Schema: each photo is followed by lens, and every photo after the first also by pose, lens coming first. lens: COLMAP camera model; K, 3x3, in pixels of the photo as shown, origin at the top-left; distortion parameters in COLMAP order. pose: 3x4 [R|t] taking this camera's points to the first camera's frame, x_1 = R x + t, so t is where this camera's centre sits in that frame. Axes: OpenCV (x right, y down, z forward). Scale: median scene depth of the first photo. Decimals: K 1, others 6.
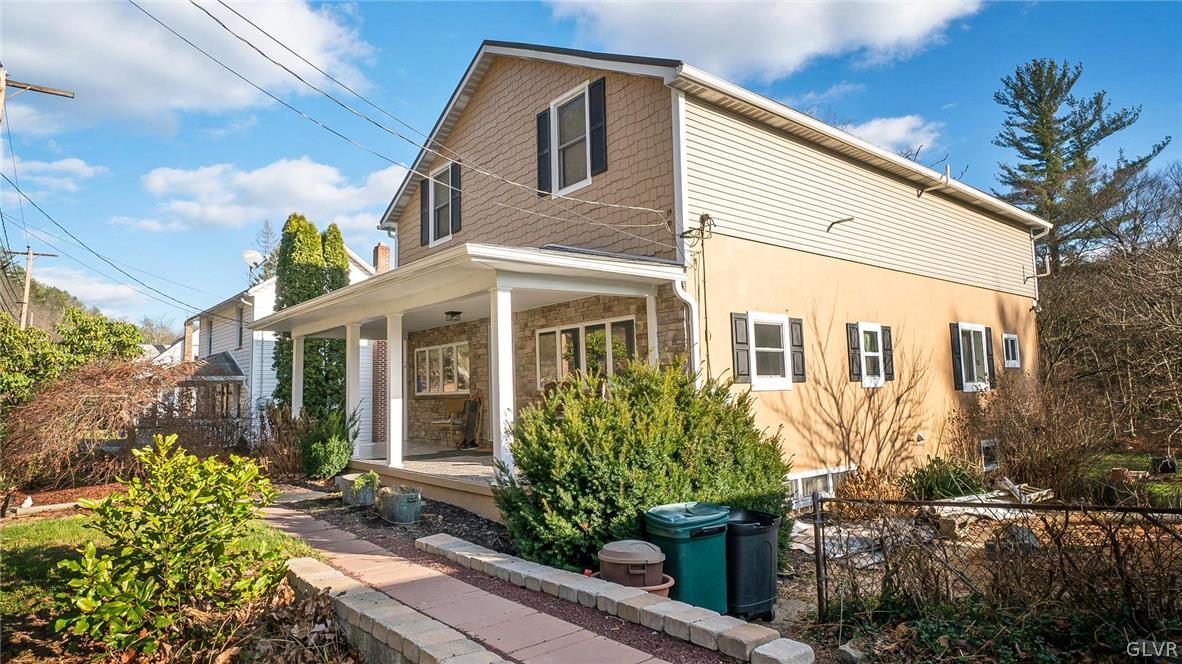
lens RADIAL K [[652.0, 0, 592.0], [0, 652.0, 307.5], [0, 0, 1]] dist [-0.036662, 0.024505]
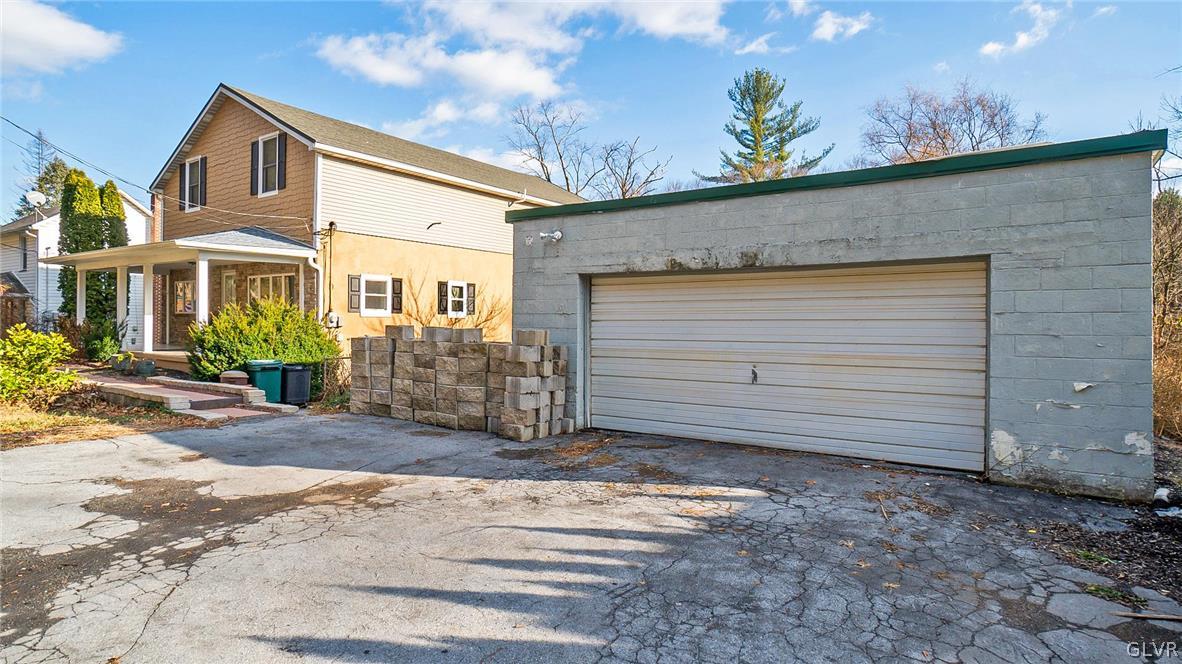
lens RADIAL K [[652.0, 0, 592.0], [0, 652.0, 307.5], [0, 0, 1]] dist [-0.036662, 0.024505]
pose [[0.968109, 0.039081, 0.247463, 0.381708], [-0.064976, 0.993127, 0.097351, -0.109981], [-0.241958, -0.110325, 0.963994, -0.856999]]
